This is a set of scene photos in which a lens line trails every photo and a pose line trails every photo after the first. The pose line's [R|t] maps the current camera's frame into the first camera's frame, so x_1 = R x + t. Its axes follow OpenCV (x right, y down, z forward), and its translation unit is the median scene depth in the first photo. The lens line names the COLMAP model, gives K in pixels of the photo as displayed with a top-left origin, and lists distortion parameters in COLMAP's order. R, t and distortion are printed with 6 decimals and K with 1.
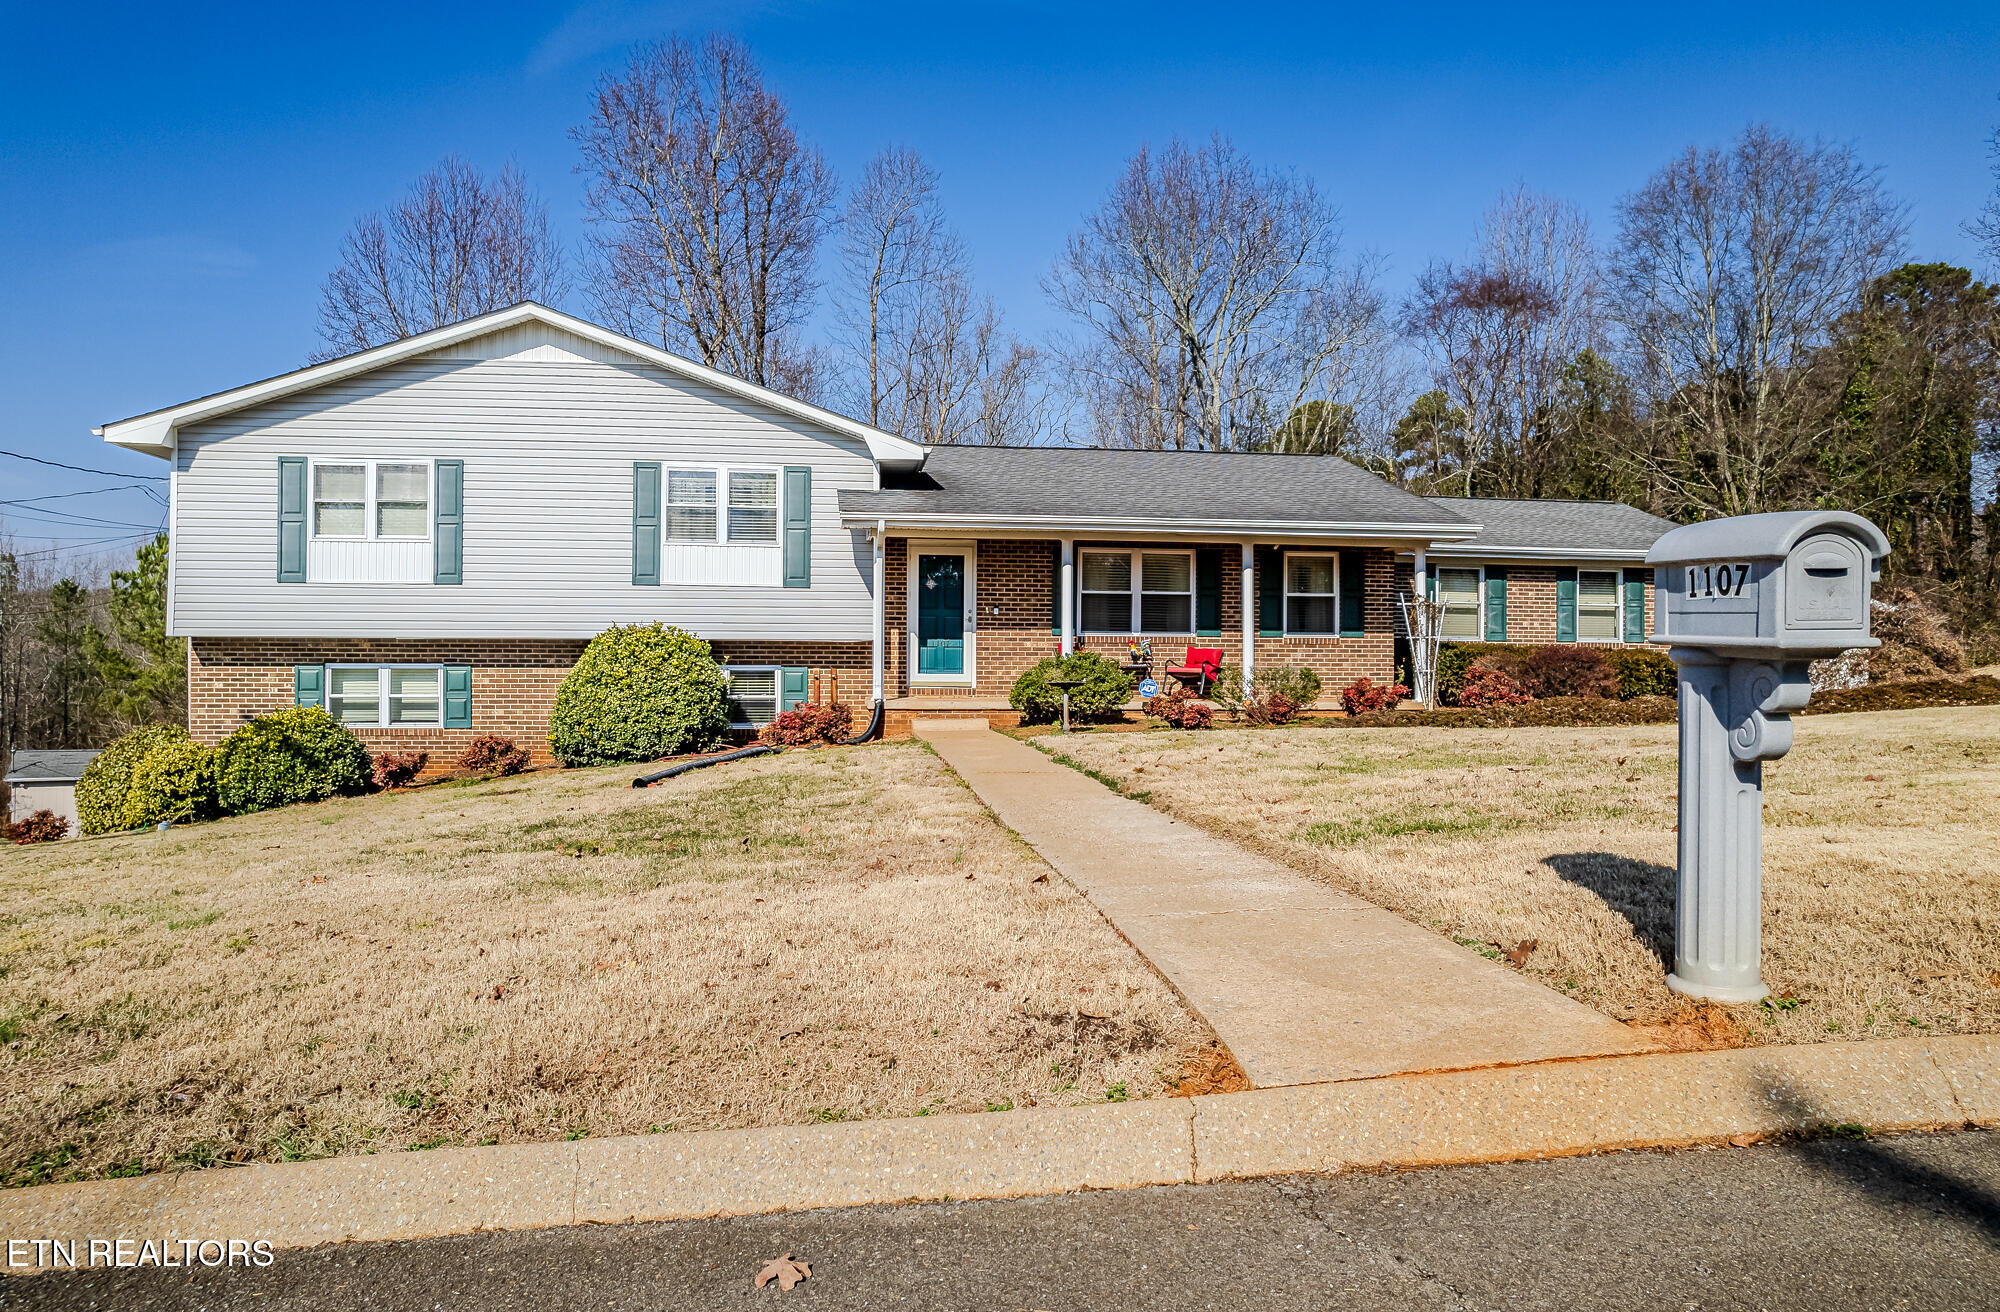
lens RADIAL K [[1285.1, 0, 1000.0], [0, 1285.1, 656.0], [0, 0, 1]] dist [-0.072738, 0.060582]
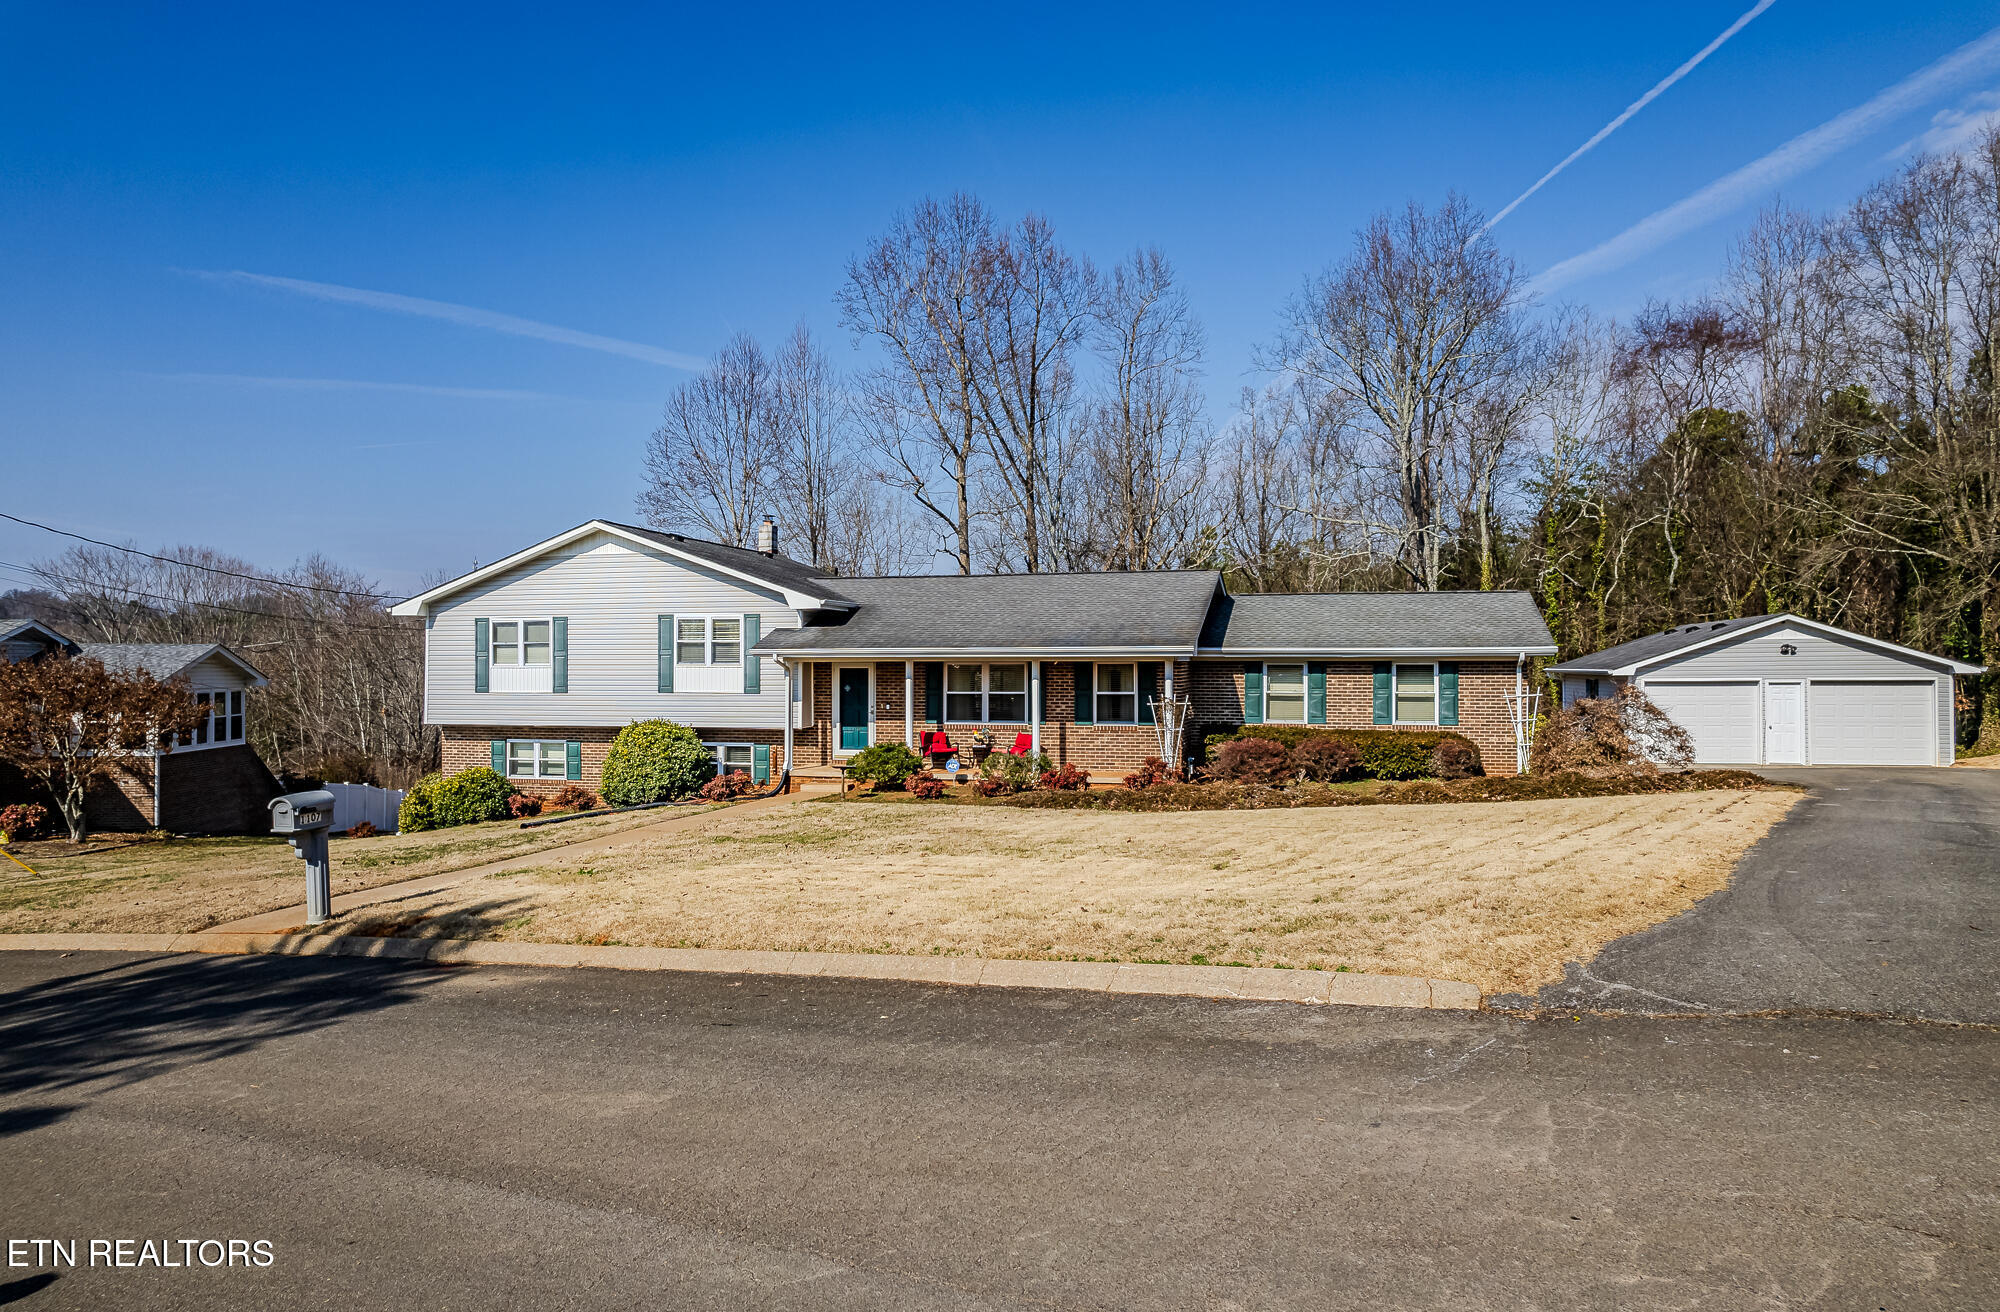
lens RADIAL K [[1285.1, 0, 1000.0], [0, 1285.1, 656.0], [0, 0, 1]] dist [-0.072738, 0.060582]
pose [[0.924147, -0.009658, -0.381914, 0.701720], [0.008288, 0.999952, -0.005234, -0.088158], [0.381946, 0.001672, 0.924183, -0.299772]]
